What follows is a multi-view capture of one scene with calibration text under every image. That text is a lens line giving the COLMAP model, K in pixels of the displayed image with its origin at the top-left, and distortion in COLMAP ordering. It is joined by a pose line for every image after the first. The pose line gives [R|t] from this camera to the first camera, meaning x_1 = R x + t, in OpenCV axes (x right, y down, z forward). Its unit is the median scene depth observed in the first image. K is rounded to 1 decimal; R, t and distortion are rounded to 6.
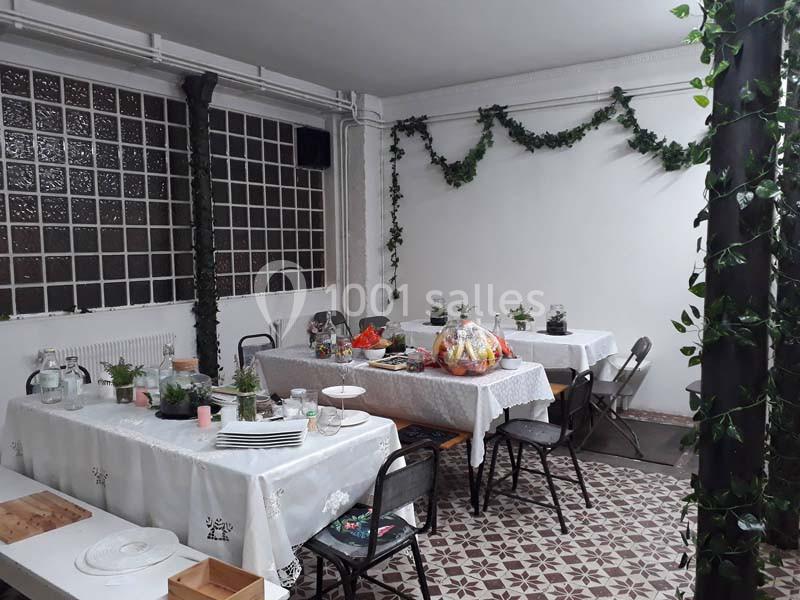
lens RADIAL K [[649.4, 0, 400.6], [0, 649.4, 302.1], [0, 0, 1]] dist [0.005974, 0.000094]
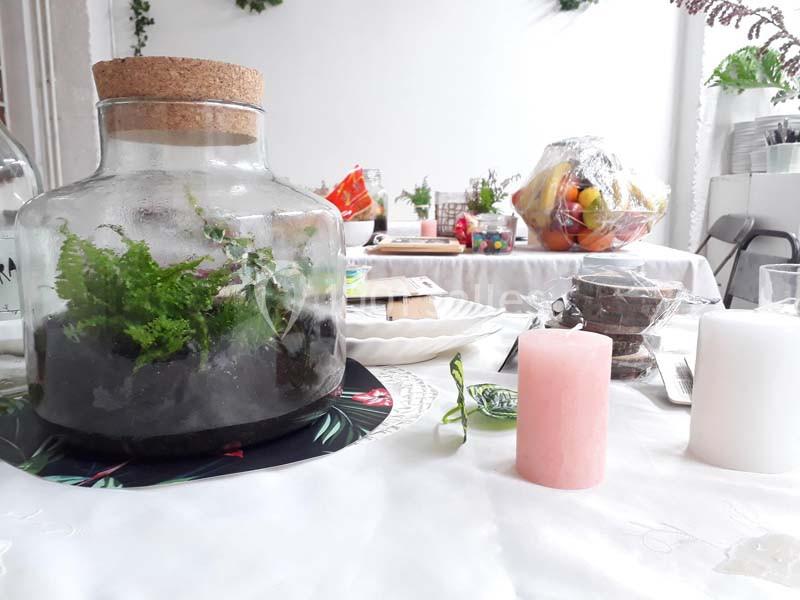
lens RADIAL K [[649.4, 0, 398.9], [0, 649.4, 299.0], [0, 0, 1]] dist [0.005974, 0.000094]
pose [[0.809776, -0.091614, 0.579543, -0.191891], [0.053435, 0.995145, 0.082649, 0.056135], [-0.584301, -0.035959, 0.810740, 0.386706]]
